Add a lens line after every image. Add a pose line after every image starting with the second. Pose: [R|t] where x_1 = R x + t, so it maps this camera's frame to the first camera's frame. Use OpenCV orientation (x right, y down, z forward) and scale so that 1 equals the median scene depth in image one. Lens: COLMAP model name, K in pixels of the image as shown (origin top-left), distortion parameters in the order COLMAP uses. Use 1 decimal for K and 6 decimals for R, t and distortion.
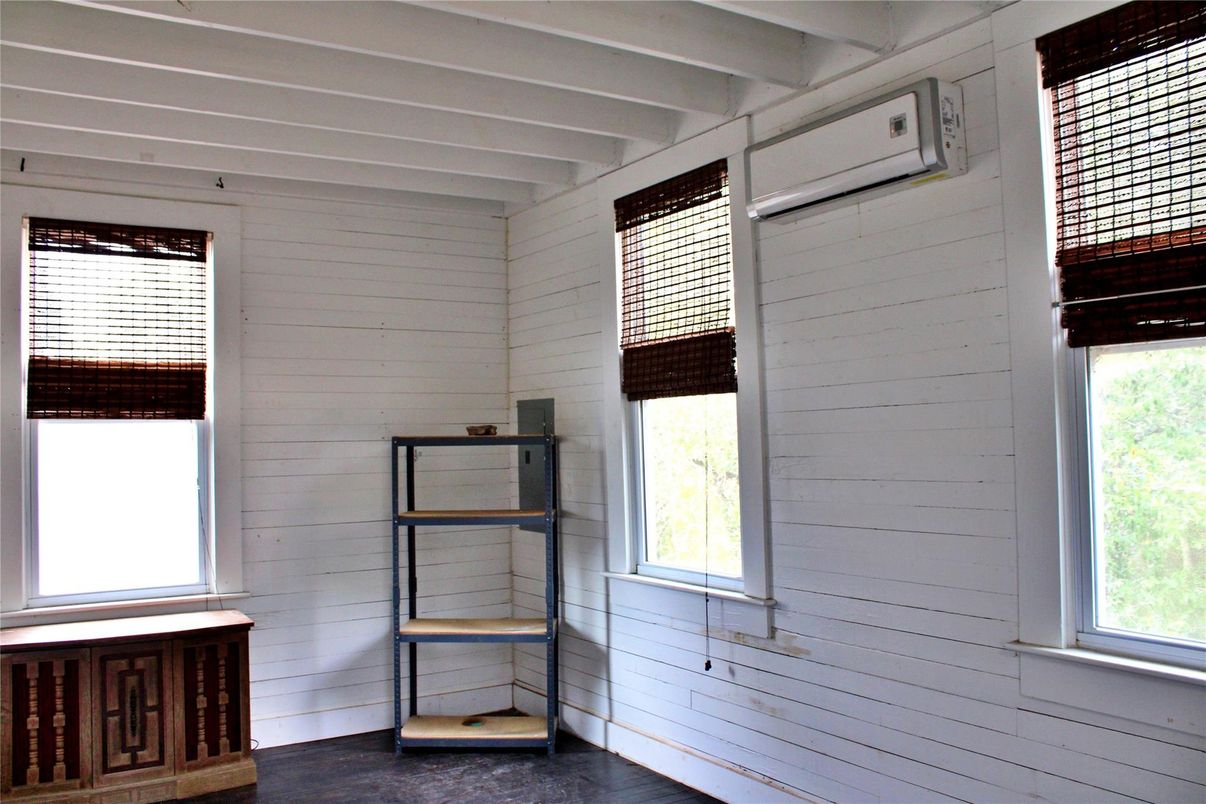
lens RADIAL K [[1060.1, 0, 603.7], [0, 1060.1, 382.9], [0, 0, 1]] dist [-0.149149, 0.101658]
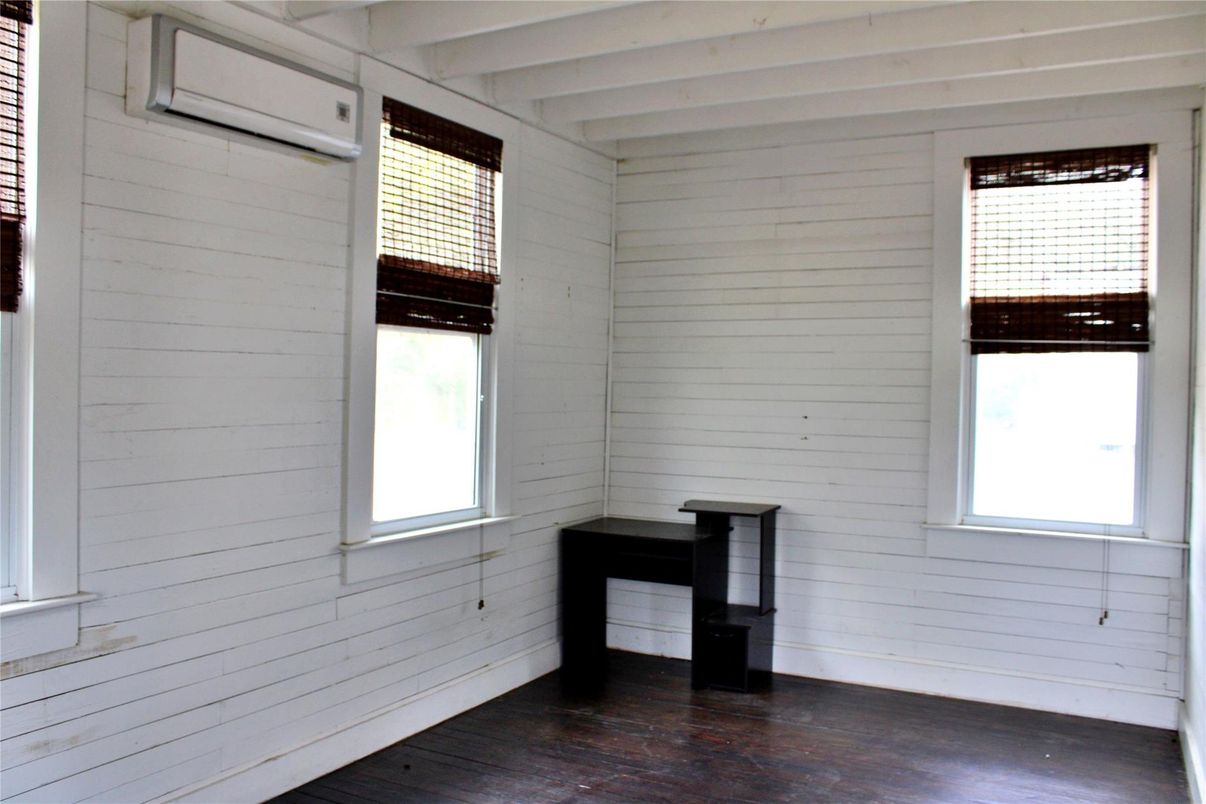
lens RADIAL K [[1060.1, 0, 603.7], [0, 1060.1, 382.9], [0, 0, 1]] dist [-0.149149, 0.101658]
pose [[-0.524743, 0.015697, 0.851116, -0.792047], [-0.046097, 0.997839, -0.046823, 0.084832], [-0.850012, -0.063804, -0.522886, 1.266284]]
